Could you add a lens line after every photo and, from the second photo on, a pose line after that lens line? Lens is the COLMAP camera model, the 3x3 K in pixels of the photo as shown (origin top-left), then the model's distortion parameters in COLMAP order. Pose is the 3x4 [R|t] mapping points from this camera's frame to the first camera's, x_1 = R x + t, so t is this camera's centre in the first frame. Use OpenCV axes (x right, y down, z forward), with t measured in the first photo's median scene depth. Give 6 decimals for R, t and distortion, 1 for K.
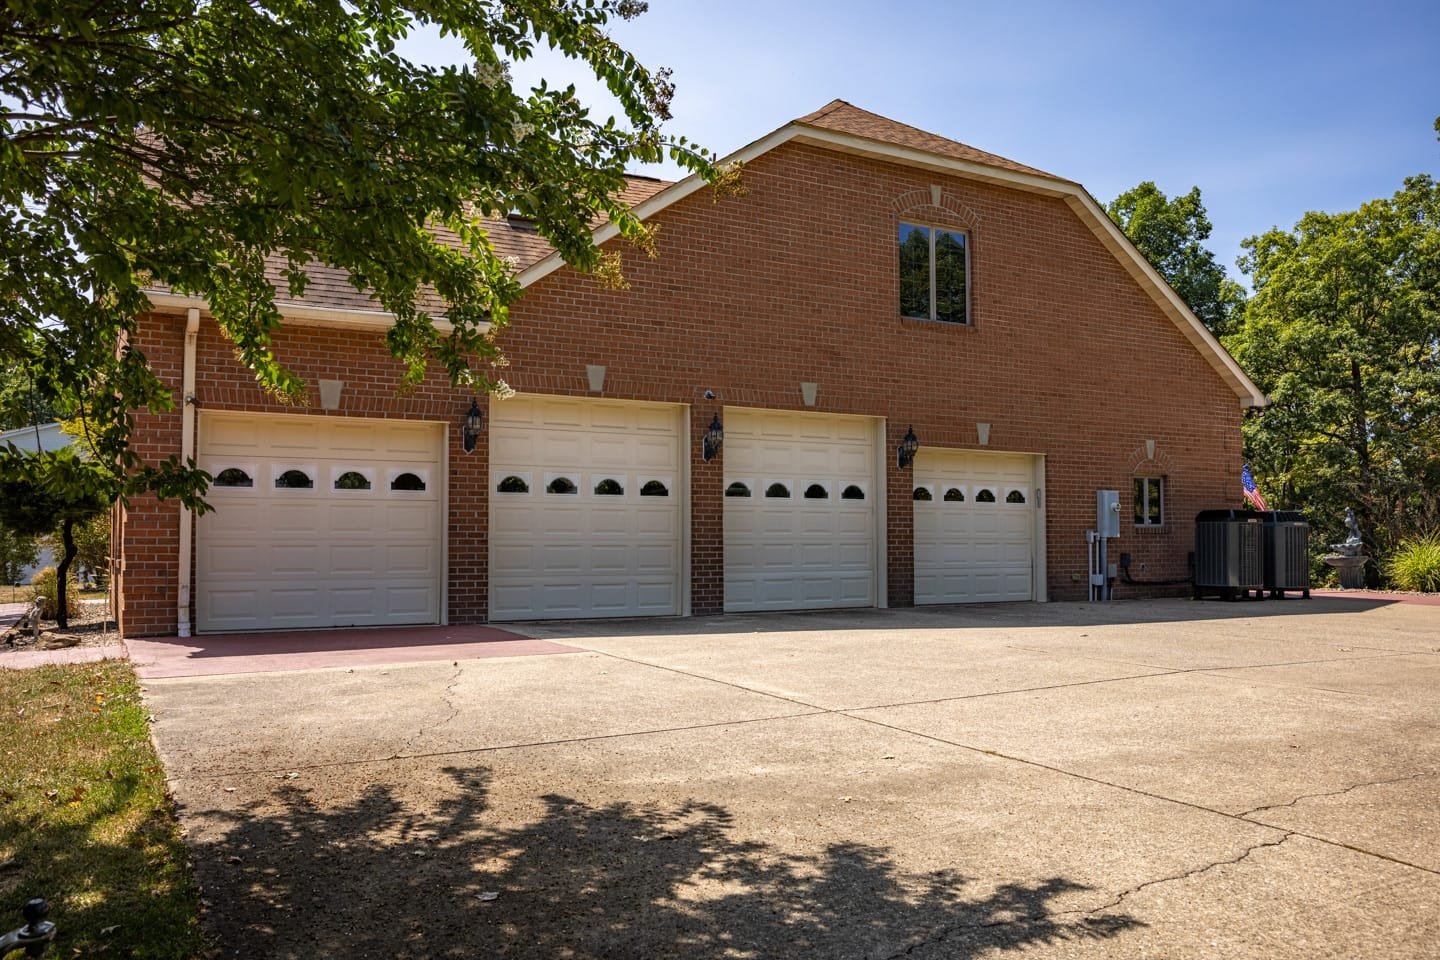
lens RADIAL K [[1119.0, 0, 717.3], [0, 1119.0, 483.7], [0, 0, 1]] dist [-0.010267, 0.005691]
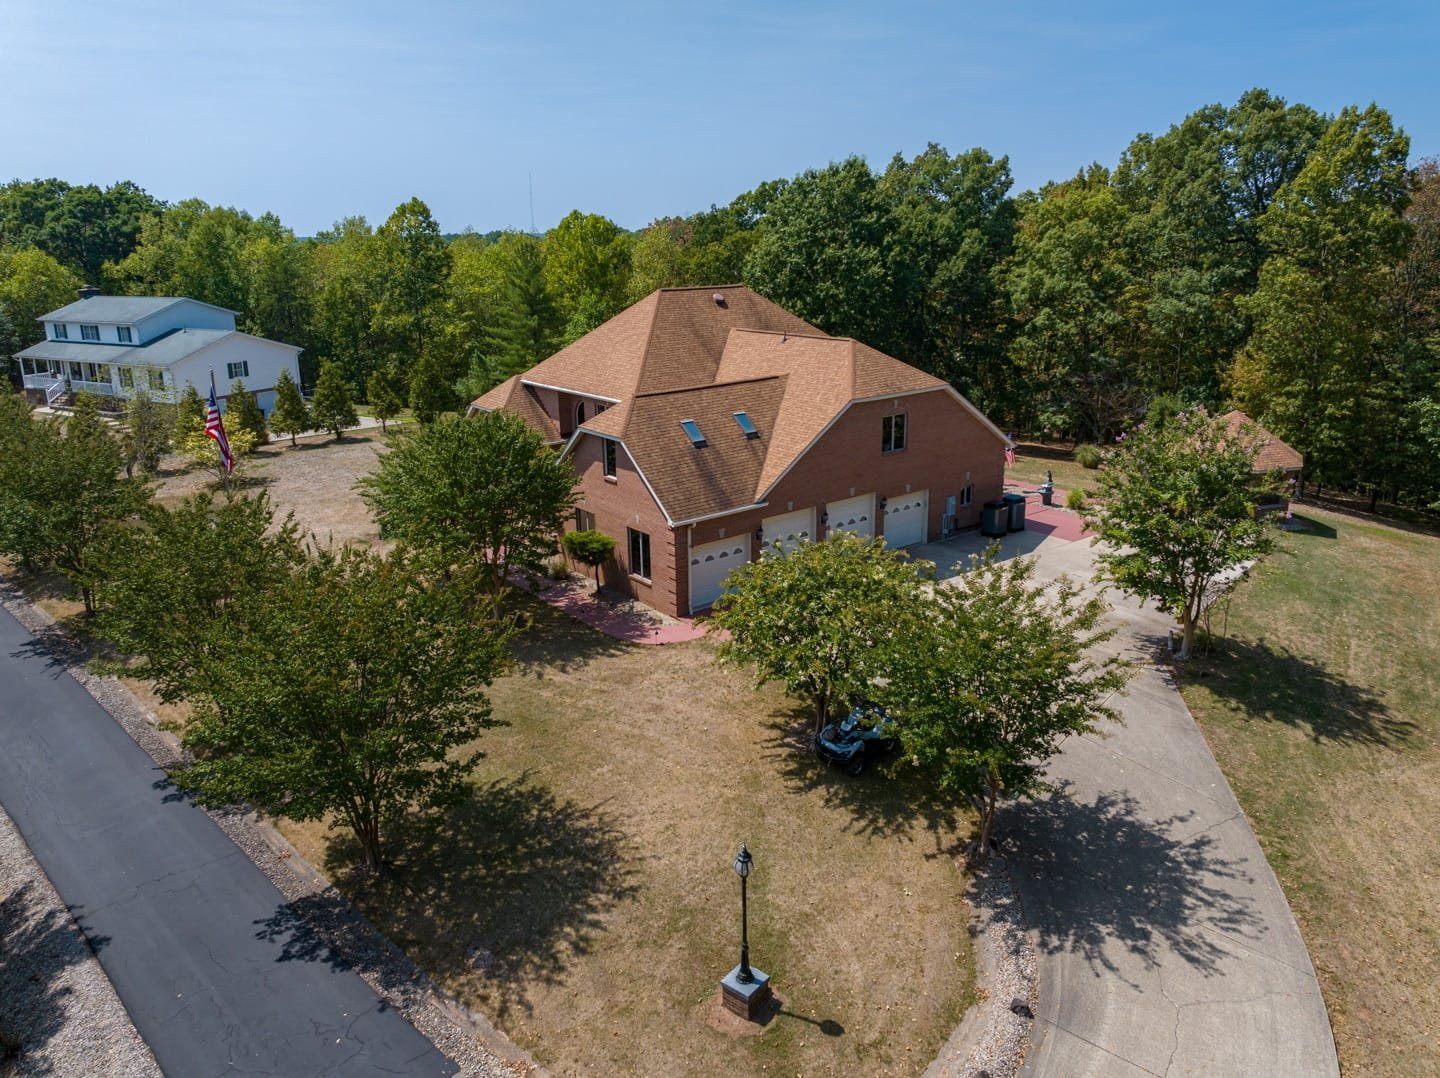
lens RADIAL K [[1043.0, 0, 727.8], [0, 1043.0, 502.7], [0, 0, 1]] dist [-0.049478, 0.015626]
pose [[0.987422, -0.051540, 0.149473, -0.544033], [0.002329, 0.950016, 0.312192, -0.767504], [-0.158092, -0.307917, 0.938186, -1.229915]]
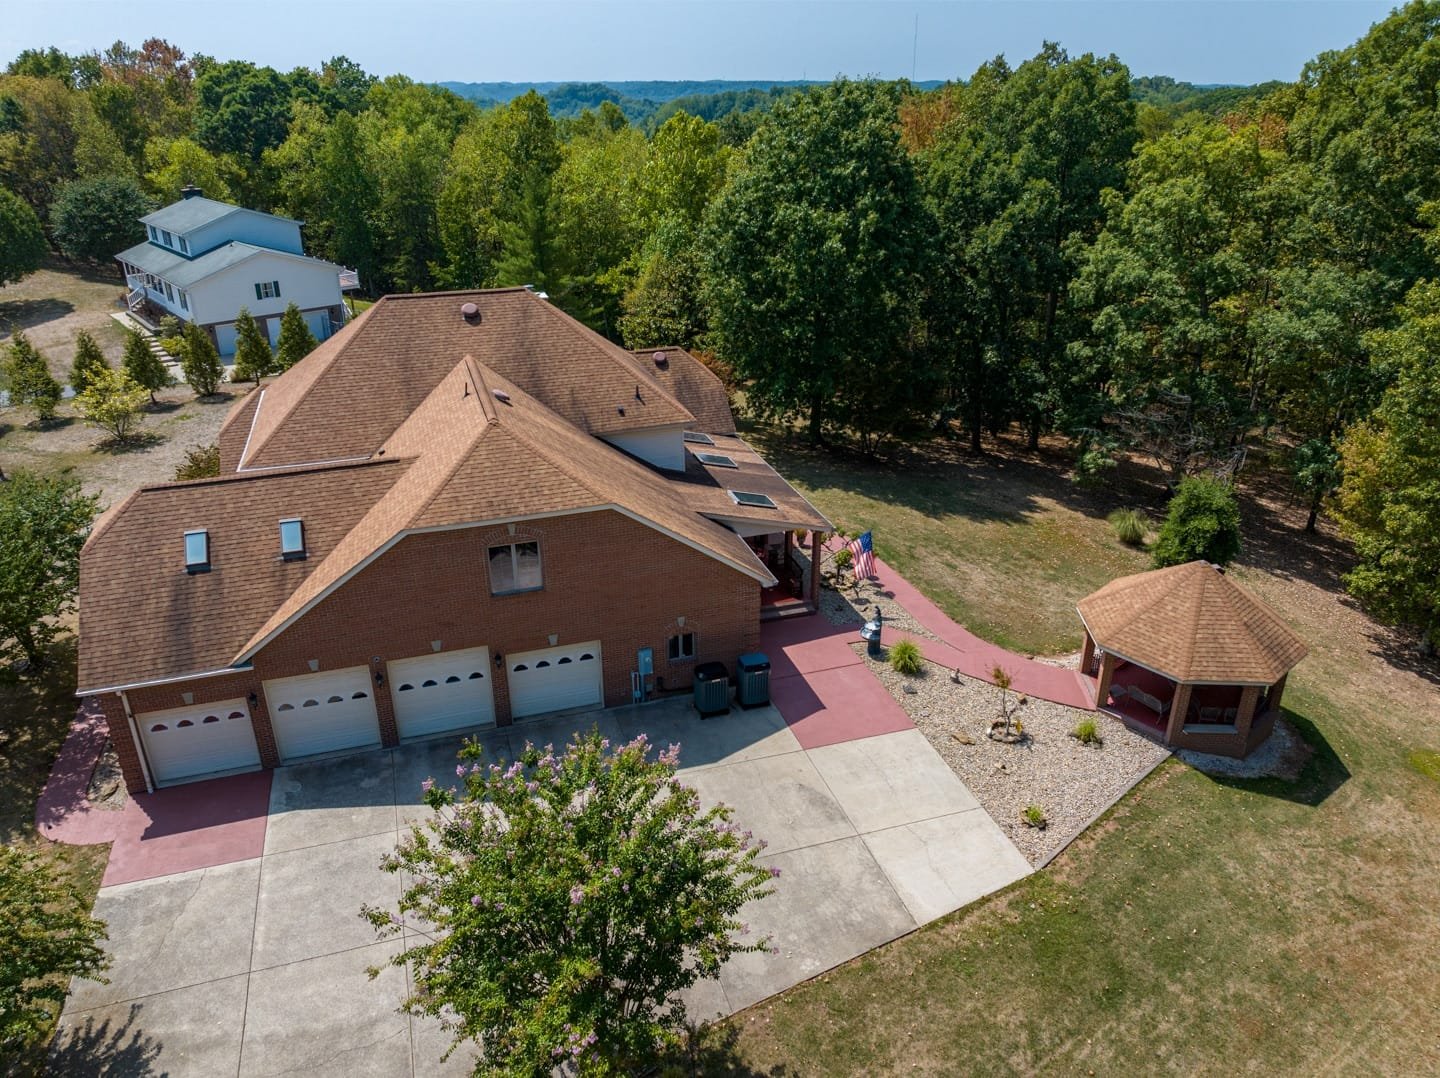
lens RADIAL K [[1043.0, 0, 714.7], [0, 1043.0, 528.9], [0, 0, 1]] dist [-0.049478, 0.015626]
pose [[0.979973, 0.075275, -0.184354, 0.788215], [0.016881, 0.891062, 0.453569, -0.967075], [0.198413, -0.447597, 0.871946, -0.360595]]
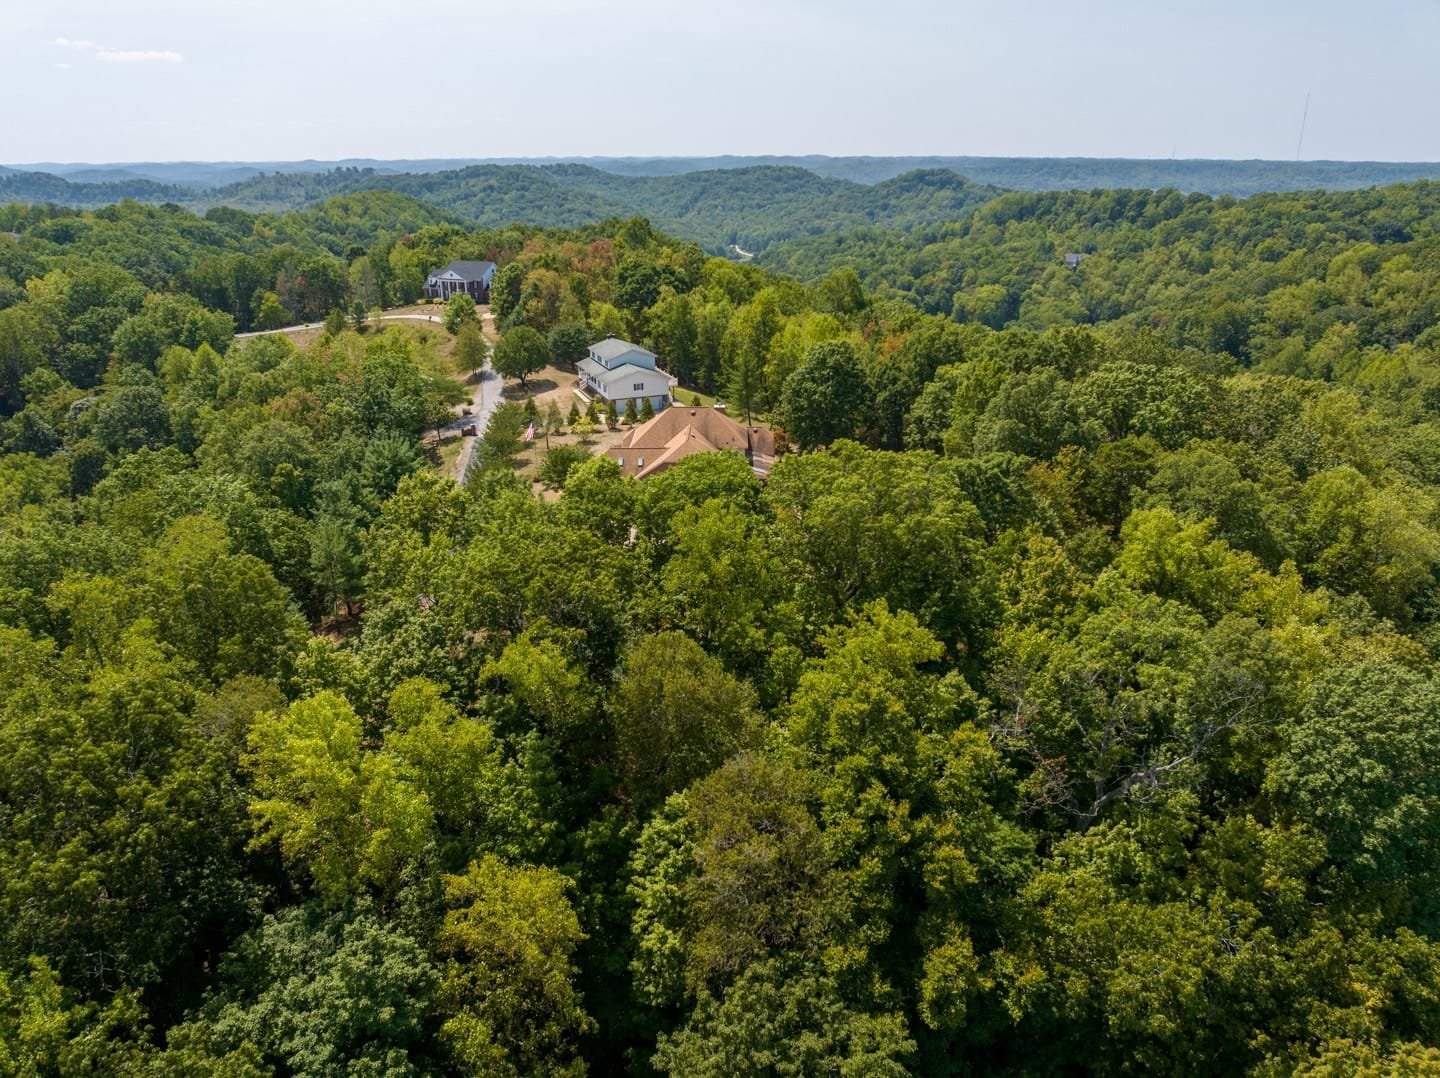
lens RADIAL K [[1043.0, 0, 716.8], [0, 1043.0, 525.1], [0, 0, 1]] dist [-0.049478, 0.015626]
pose [[0.866592, 0.167165, -0.470184, 3.870170], [0.033045, 0.920931, 0.388323, -2.672985], [0.497921, -0.352055, 0.792548, -4.847440]]
